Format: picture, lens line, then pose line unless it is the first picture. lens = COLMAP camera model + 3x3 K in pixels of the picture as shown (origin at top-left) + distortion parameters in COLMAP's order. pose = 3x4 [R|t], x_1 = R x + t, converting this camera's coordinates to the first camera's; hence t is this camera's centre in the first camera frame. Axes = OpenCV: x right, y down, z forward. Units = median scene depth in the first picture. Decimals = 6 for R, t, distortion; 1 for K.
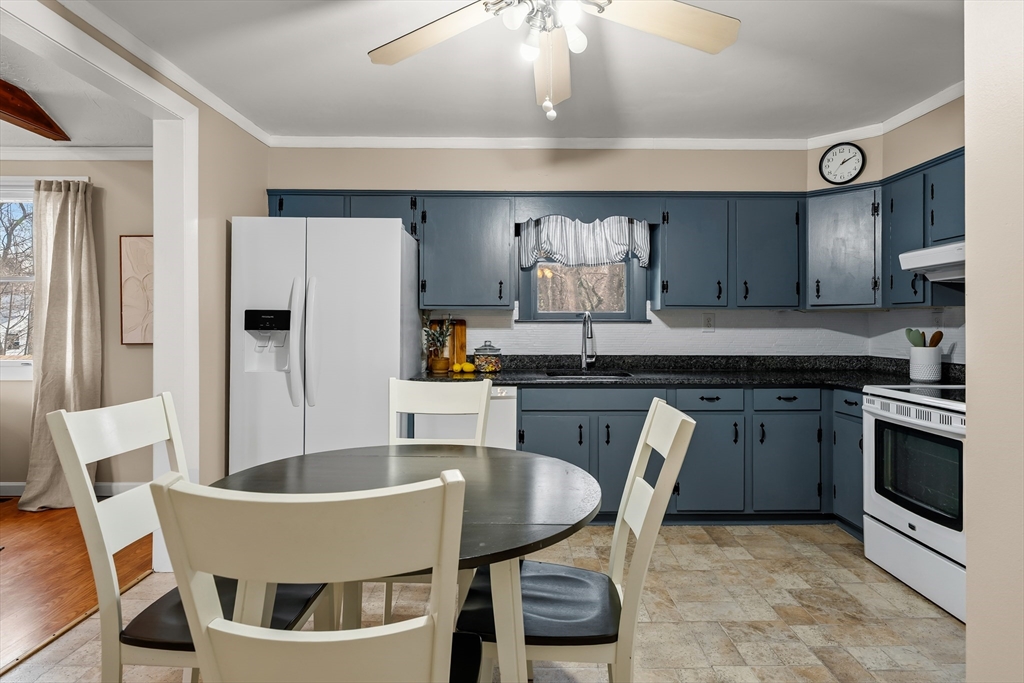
lens RADIAL K [[548.6, 0, 524.3], [0, 548.6, 322.3], [0, 0, 1]] dist [-0.003216, -0.000133]
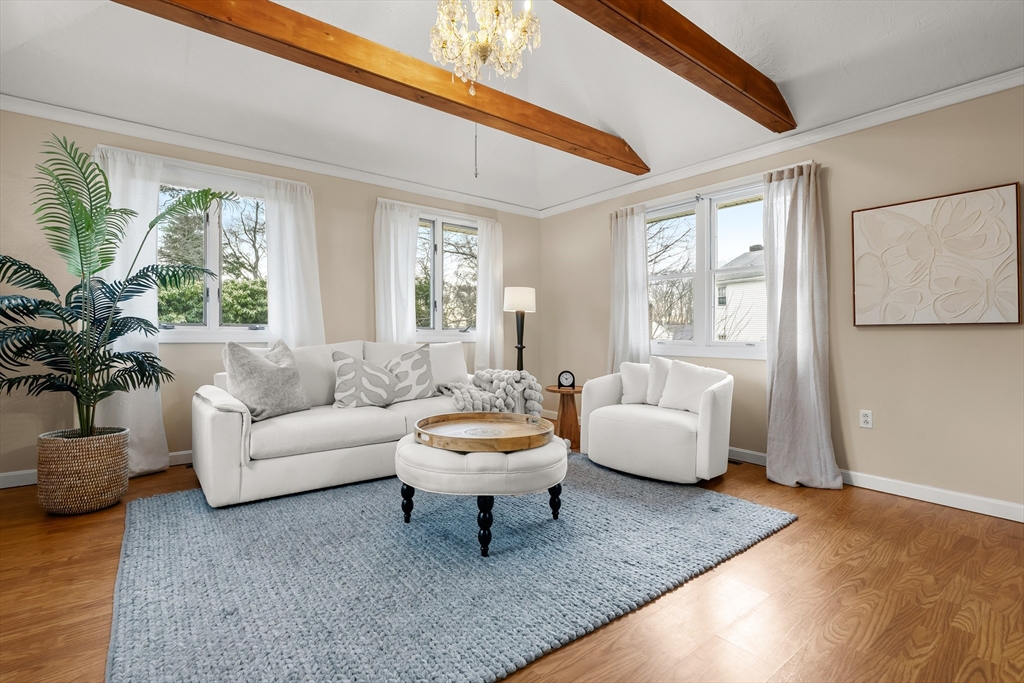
lens RADIAL K [[469.3, 0, 497.2], [0, 469.3, 343.0], [0, 0, 1]] dist [0.000306, -0.000009]
pose [[0.590393, 0.020987, -0.806843, -0.496312], [-0.001165, 0.999683, 0.025151, 0.055928], [0.807115, -0.013909, 0.590230, 0.024656]]
